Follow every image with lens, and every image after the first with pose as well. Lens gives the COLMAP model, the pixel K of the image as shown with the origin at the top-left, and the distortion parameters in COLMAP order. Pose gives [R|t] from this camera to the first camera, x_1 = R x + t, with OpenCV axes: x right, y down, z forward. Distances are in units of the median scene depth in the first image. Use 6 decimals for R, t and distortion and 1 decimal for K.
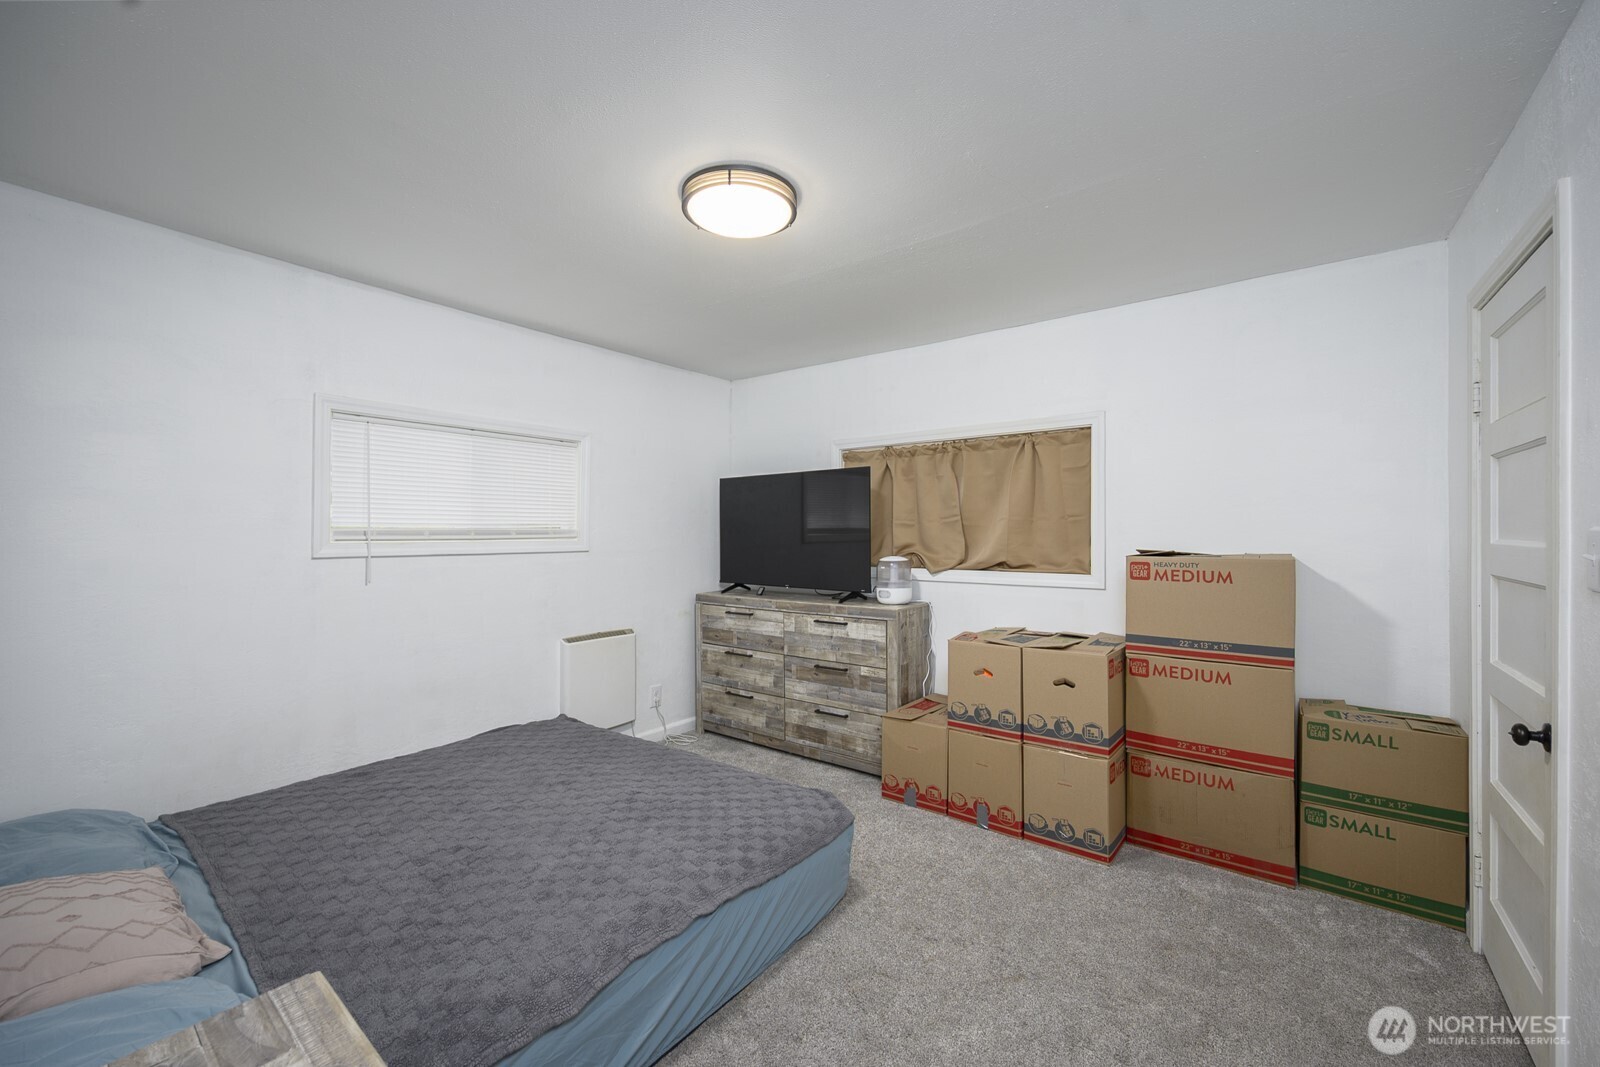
lens RADIAL K [[635.3, 0, 801.9], [0, 635.3, 535.2], [0, 0, 1]] dist [-0.001620, -0.000253]
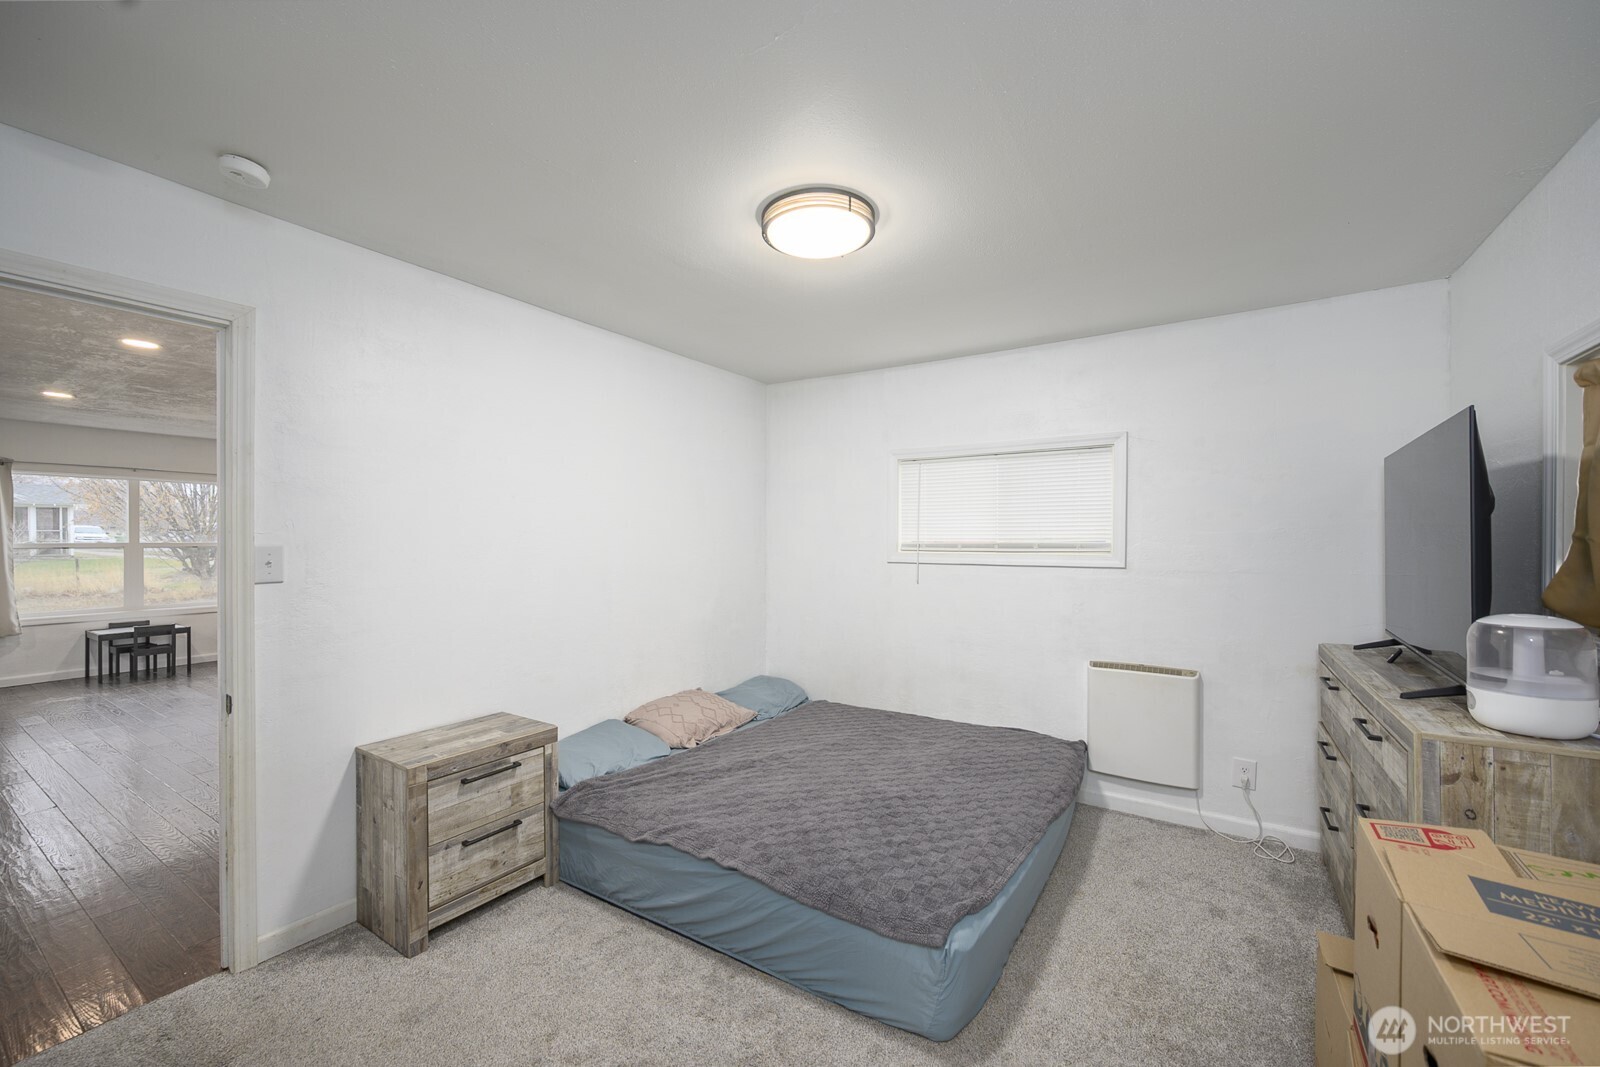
lens RADIAL K [[648.9, 0, 820.5], [0, 648.9, 540.3], [0, 0, 1]] dist [-0.000688, -0.000014]
pose [[0.074827, 0.002058, -0.997194, 0.584868], [-0.002881, 0.999994, 0.001847, -0.014894], [0.997192, 0.002735, 0.074833, 0.578891]]
